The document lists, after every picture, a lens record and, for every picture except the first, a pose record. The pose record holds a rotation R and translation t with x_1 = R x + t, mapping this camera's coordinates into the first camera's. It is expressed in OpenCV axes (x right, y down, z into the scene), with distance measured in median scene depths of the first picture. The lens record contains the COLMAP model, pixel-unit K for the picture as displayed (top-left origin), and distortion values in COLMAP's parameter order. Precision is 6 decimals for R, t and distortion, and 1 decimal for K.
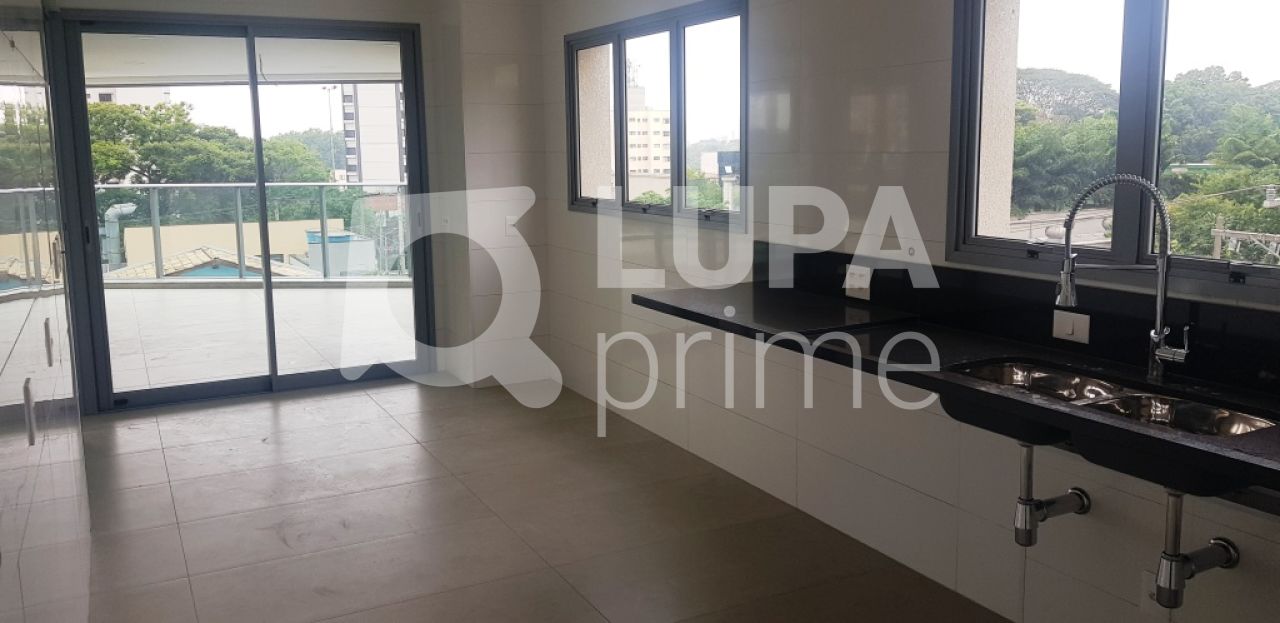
lens RADIAL K [[994.7, 0, 635.0], [0, 994.7, 281.6], [0, 0, 1]] dist [0.070288, -0.102424]
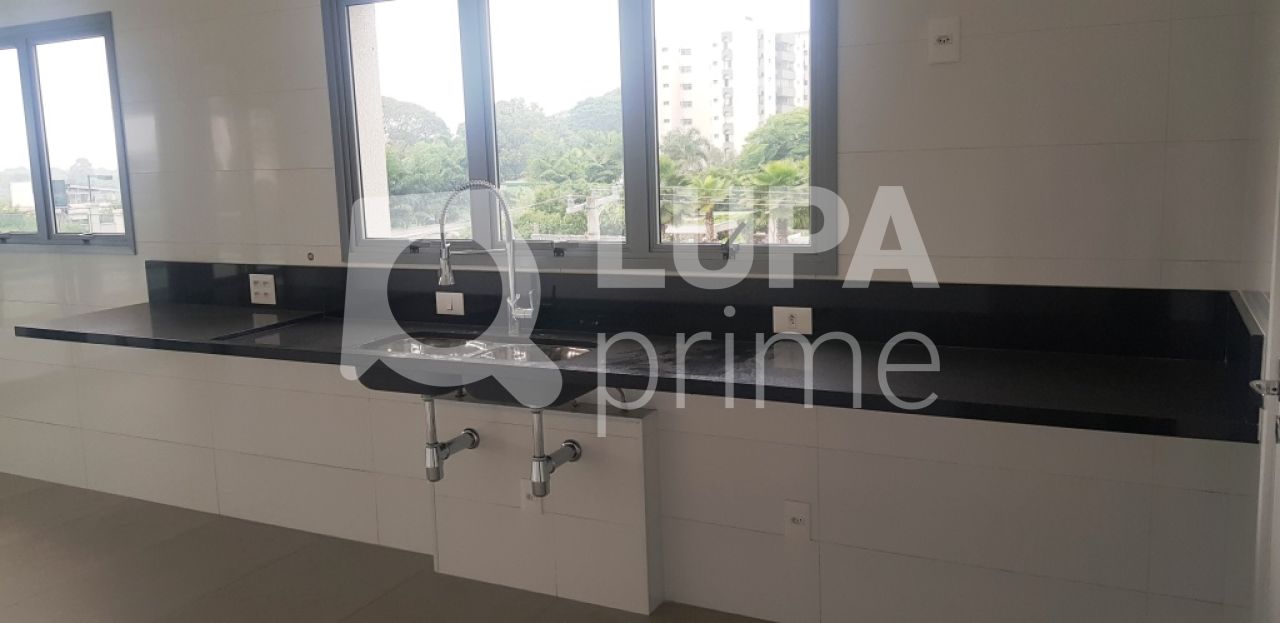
lens RADIAL K [[994.7, 0, 635.0], [0, 994.7, 281.6], [0, 0, 1]] dist [0.070288, -0.102424]
pose [[0.808572, -0.089105, 0.581611, -0.103991], [0.103100, 0.994630, 0.009048, 0.030519], [-0.579294, 0.052649, 0.813417, -0.153387]]
